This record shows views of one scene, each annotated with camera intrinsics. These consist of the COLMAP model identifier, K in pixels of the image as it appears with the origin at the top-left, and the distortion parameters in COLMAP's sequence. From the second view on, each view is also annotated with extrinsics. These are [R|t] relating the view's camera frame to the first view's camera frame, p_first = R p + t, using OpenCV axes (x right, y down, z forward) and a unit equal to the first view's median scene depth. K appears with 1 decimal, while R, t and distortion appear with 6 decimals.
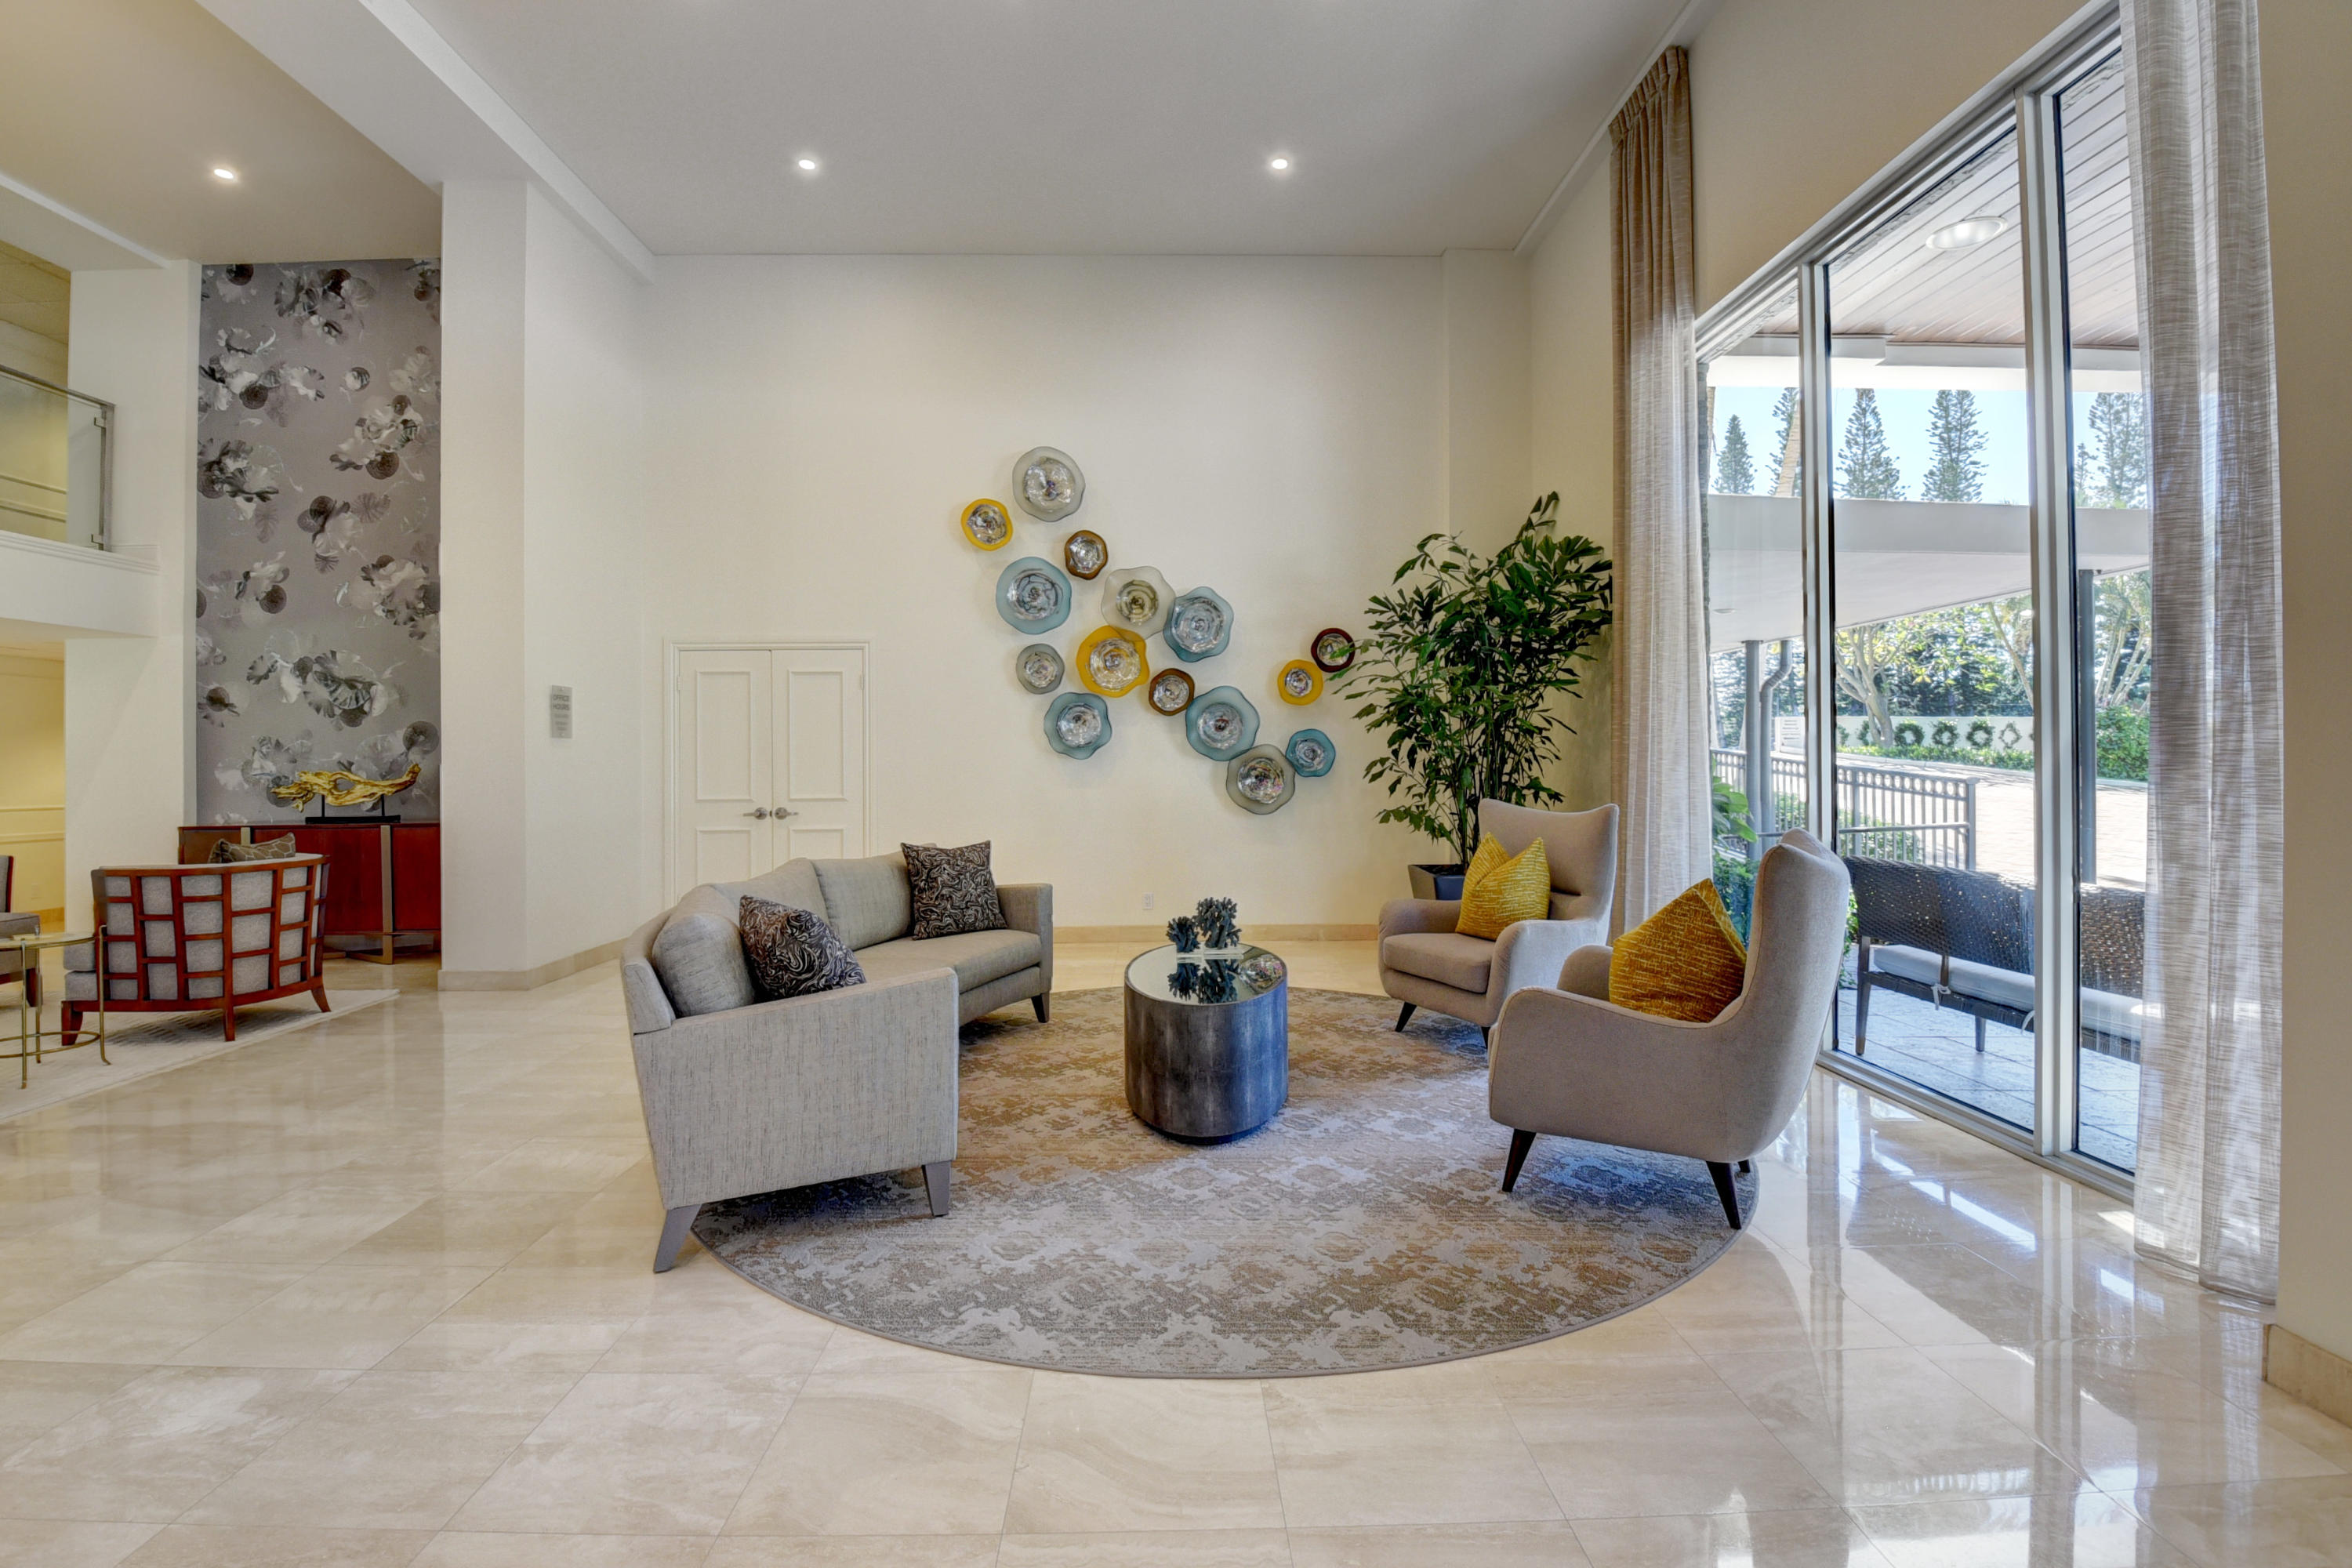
lens RADIAL K [[991.6, 0, 1133.0], [0, 991.6, 766.7], [0, 0, 1]] dist [-0.044770, -0.000159]
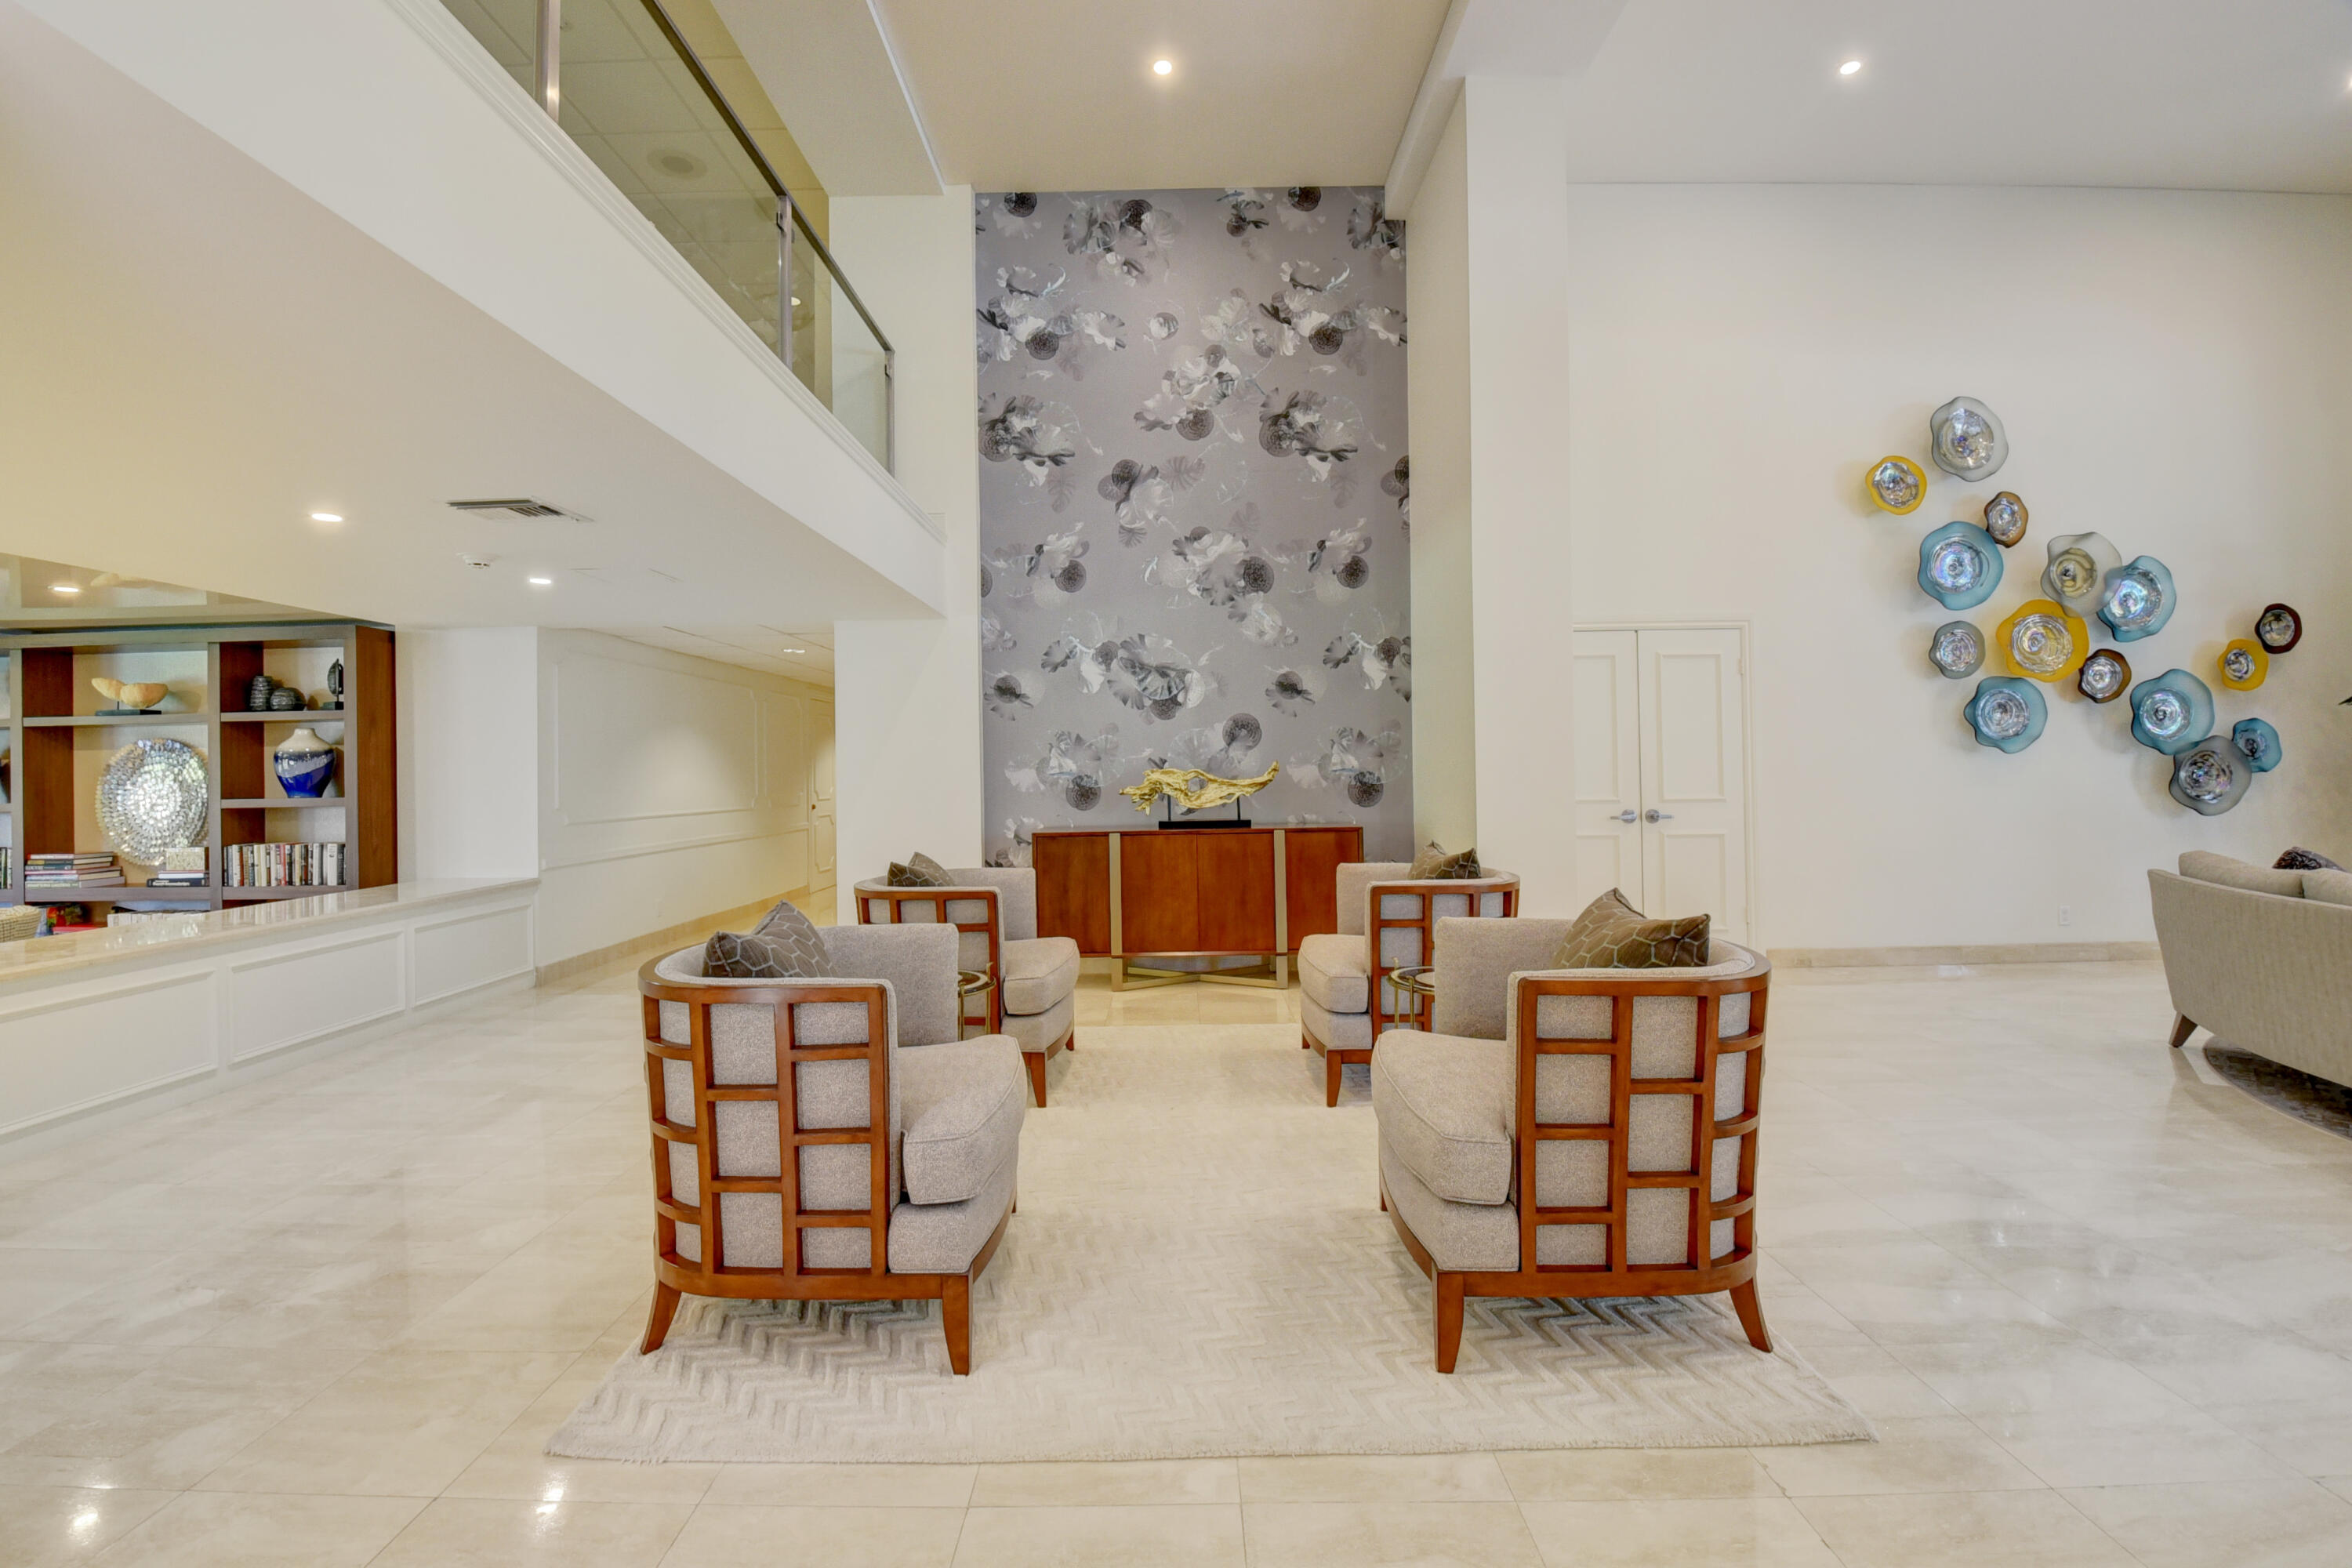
lens RADIAL K [[1115.0, 0, 1177.5], [0, 1115.0, 775.8], [0, 0, 1]] dist [-0.016398, 0.000055]
pose [[0.998296, -0.004573, -0.058166, -0.741581], [0.004902, 0.999973, 0.005516, 0.004836], [0.058139, -0.005792, 0.998292, -0.029754]]
